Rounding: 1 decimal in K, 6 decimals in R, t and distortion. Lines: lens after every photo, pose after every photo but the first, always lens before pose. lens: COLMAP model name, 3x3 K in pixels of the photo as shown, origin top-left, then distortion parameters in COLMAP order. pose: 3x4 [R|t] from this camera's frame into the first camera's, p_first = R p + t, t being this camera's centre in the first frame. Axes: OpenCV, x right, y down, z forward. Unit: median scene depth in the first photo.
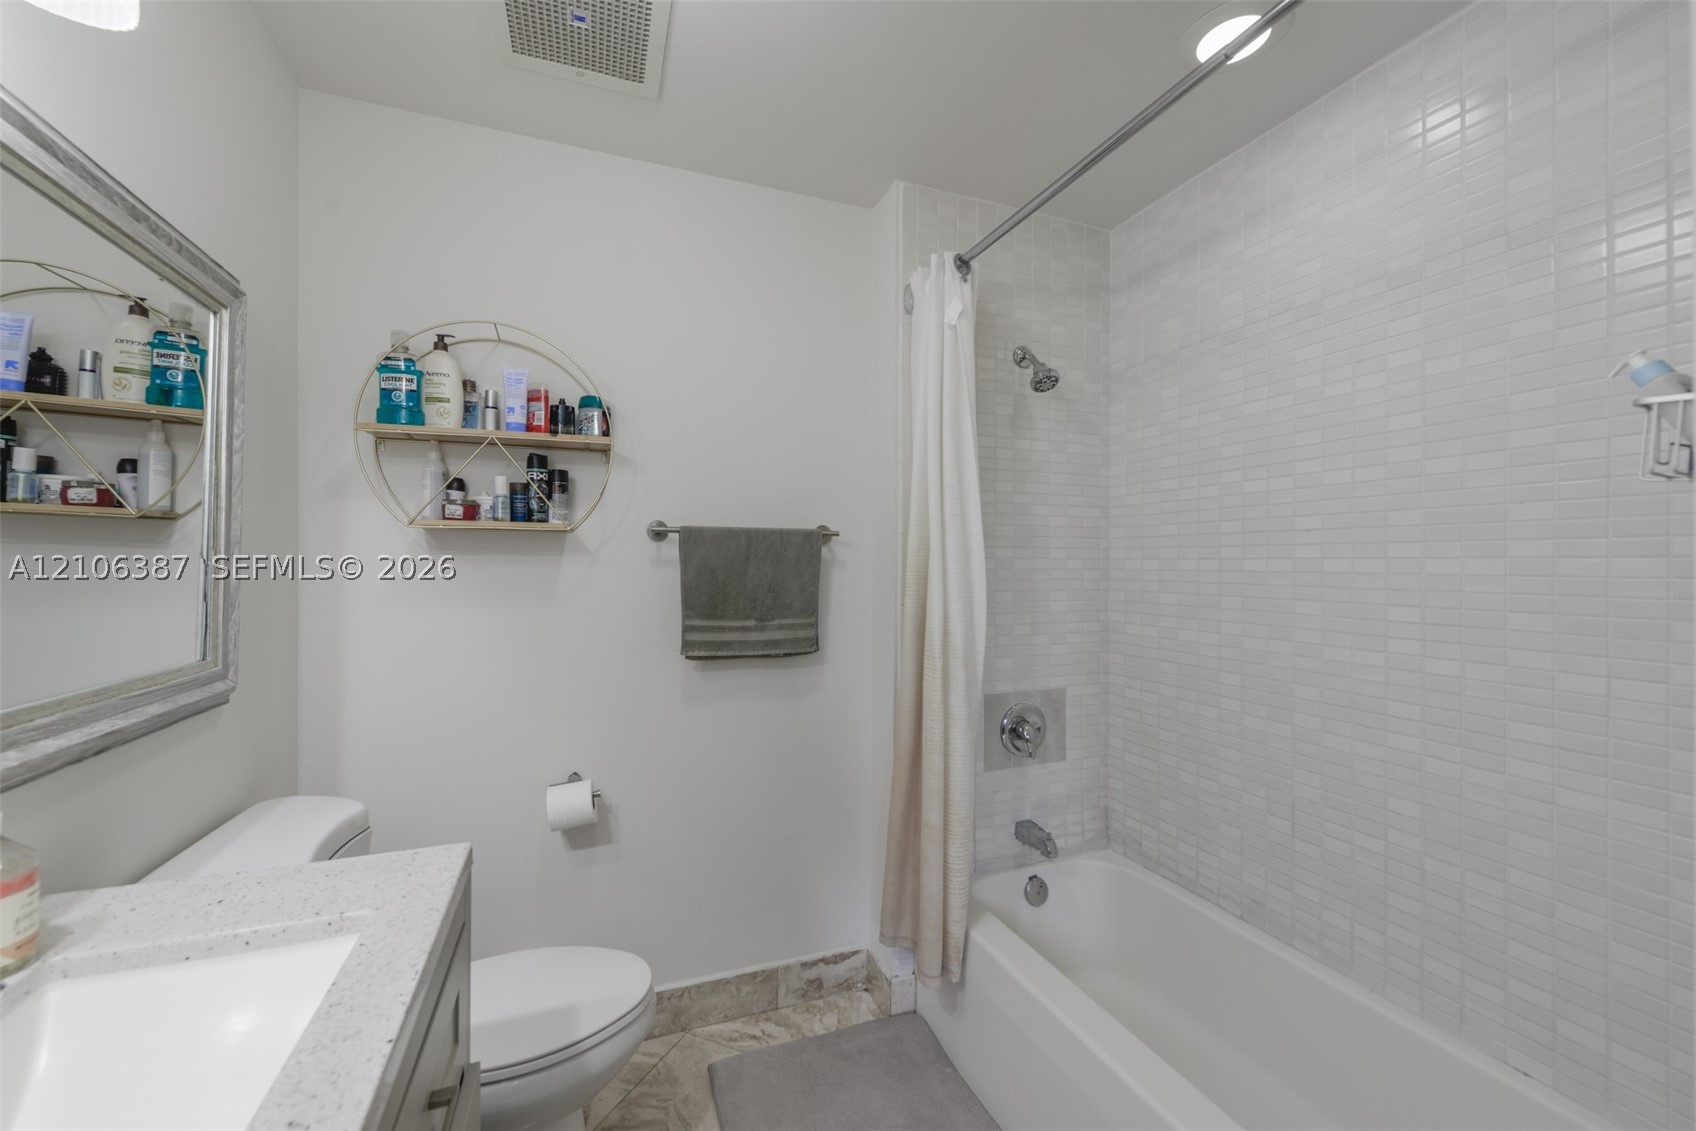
lens RADIAL K [[673.1, 0, 838.2], [0, 673.1, 560.1], [0, 0, 1]] dist [-0.000407, -0.001174]
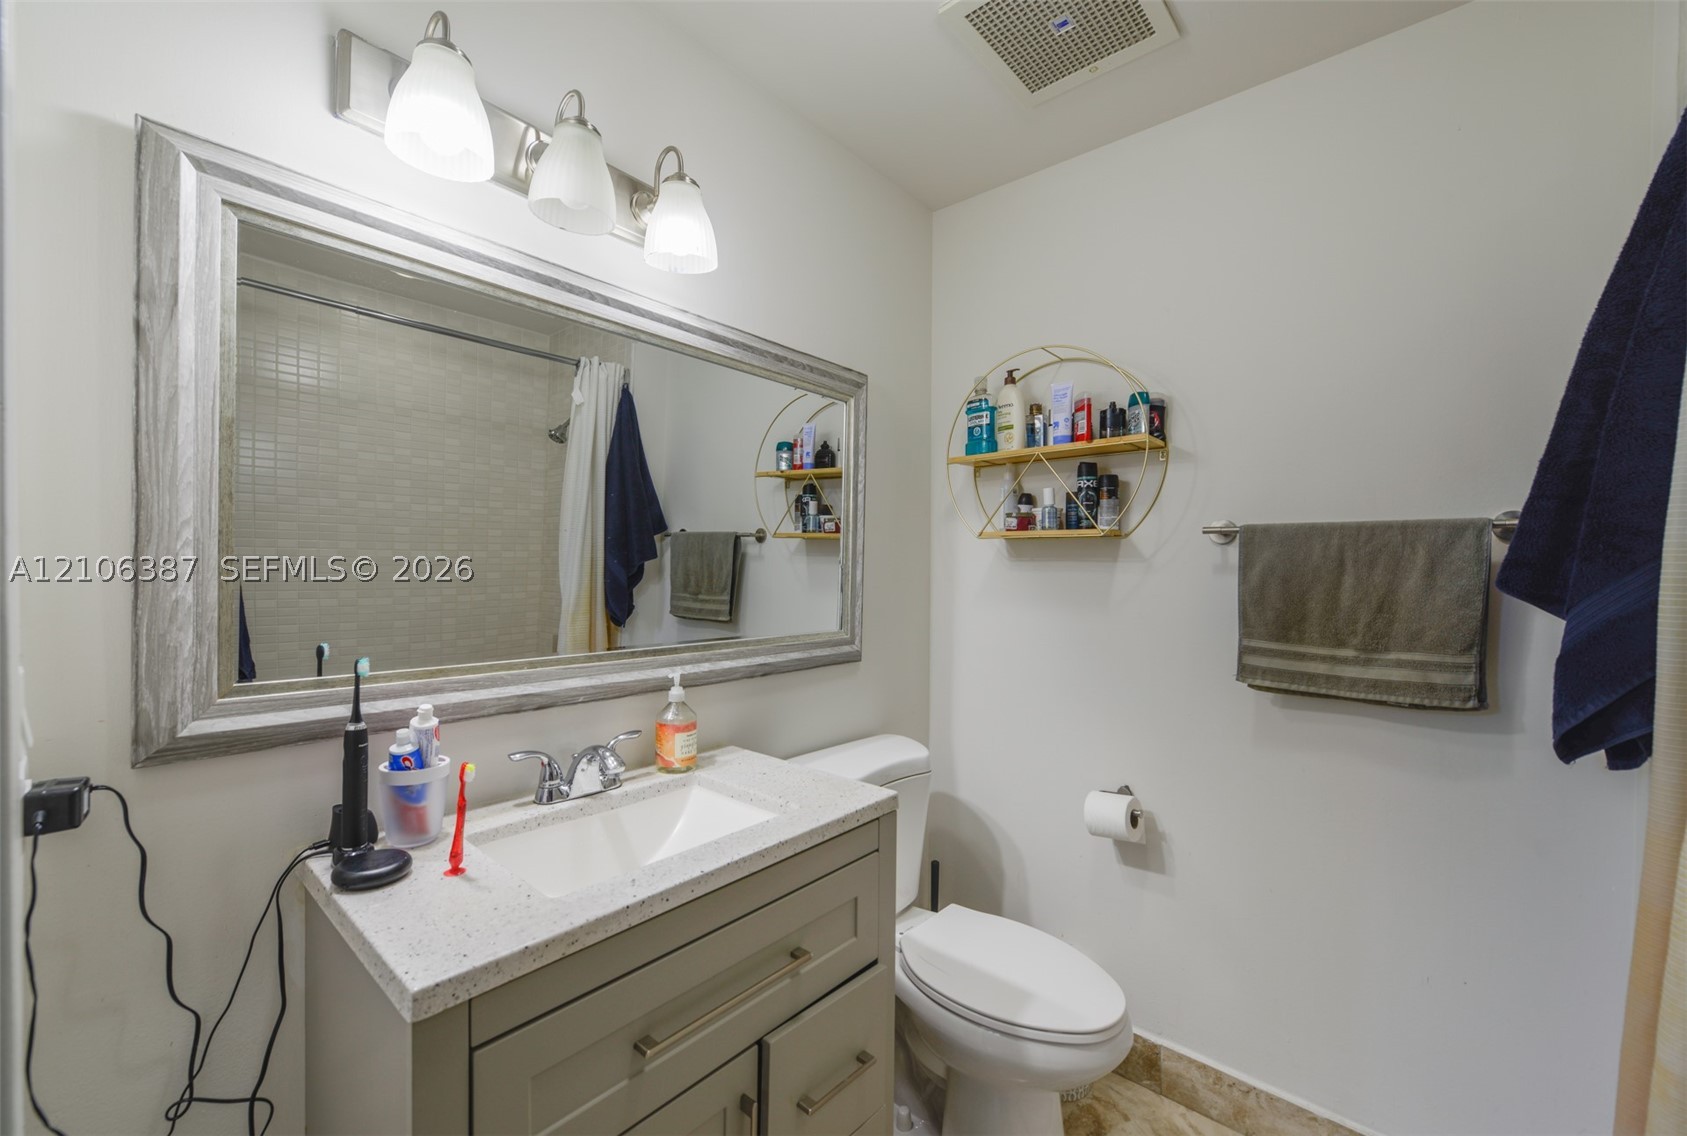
lens RADIAL K [[676.5, 0, 834.5], [0, 676.5, 575.0], [0, 0, 1]] dist [0.000202, -0.000945]
pose [[0.463346, 0.012949, -0.886083, 0.289239], [-0.004010, 0.999914, 0.012516, 0.002287], [0.886168, -0.002246, 0.463358, 0.185767]]
